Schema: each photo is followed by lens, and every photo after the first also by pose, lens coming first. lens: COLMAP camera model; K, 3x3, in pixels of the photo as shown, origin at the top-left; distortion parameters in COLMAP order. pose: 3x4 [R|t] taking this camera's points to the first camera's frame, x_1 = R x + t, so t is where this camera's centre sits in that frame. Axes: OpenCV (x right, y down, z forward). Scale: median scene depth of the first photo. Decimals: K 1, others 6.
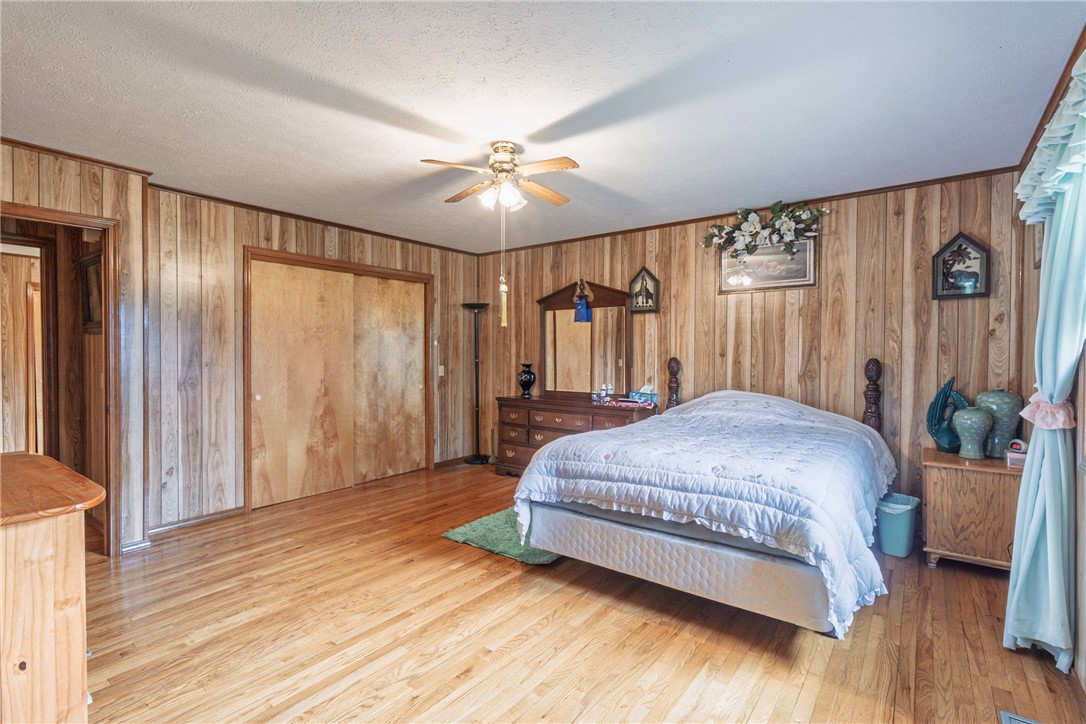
lens RADIAL K [[505.6, 0, 546.4], [0, 505.6, 357.1], [0, 0, 1]] dist [0.009618, -0.002993]
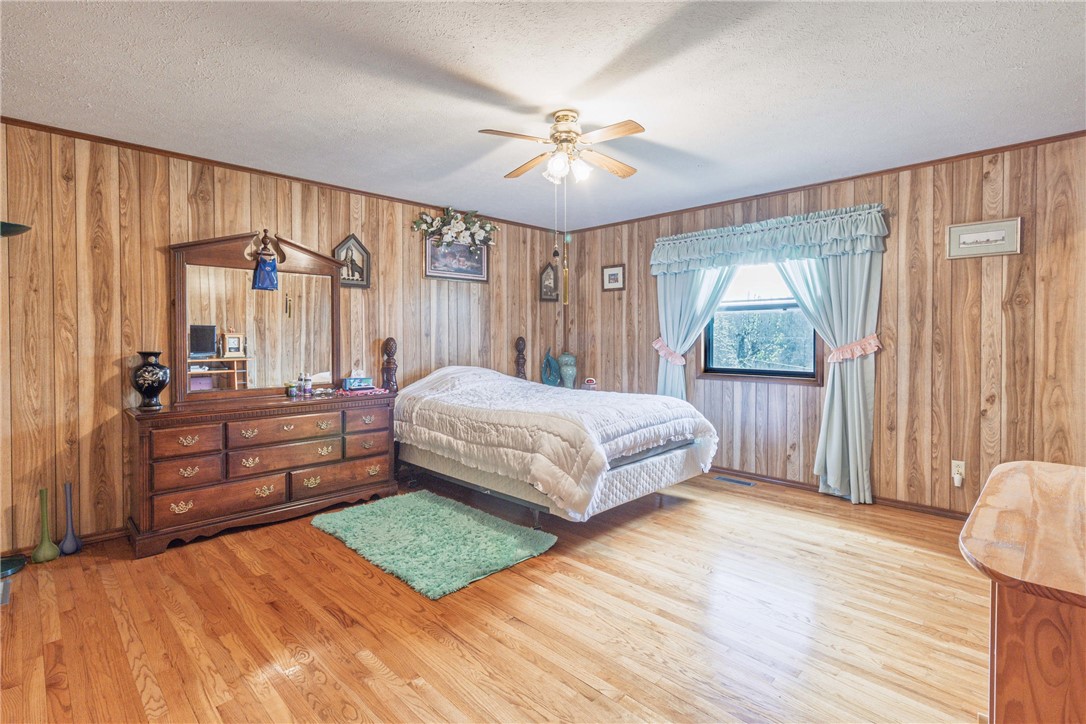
lens RADIAL K [[505.6, 0, 541.0], [0, 505.6, 342.4], [0, 0, 1]] dist [0.009618, -0.002993]
pose [[0.160758, -0.015589, 0.986871, -0.665991], [0.011219, 0.999840, 0.013967, -0.000688], [-0.986930, 0.008826, 0.160907, 0.581052]]
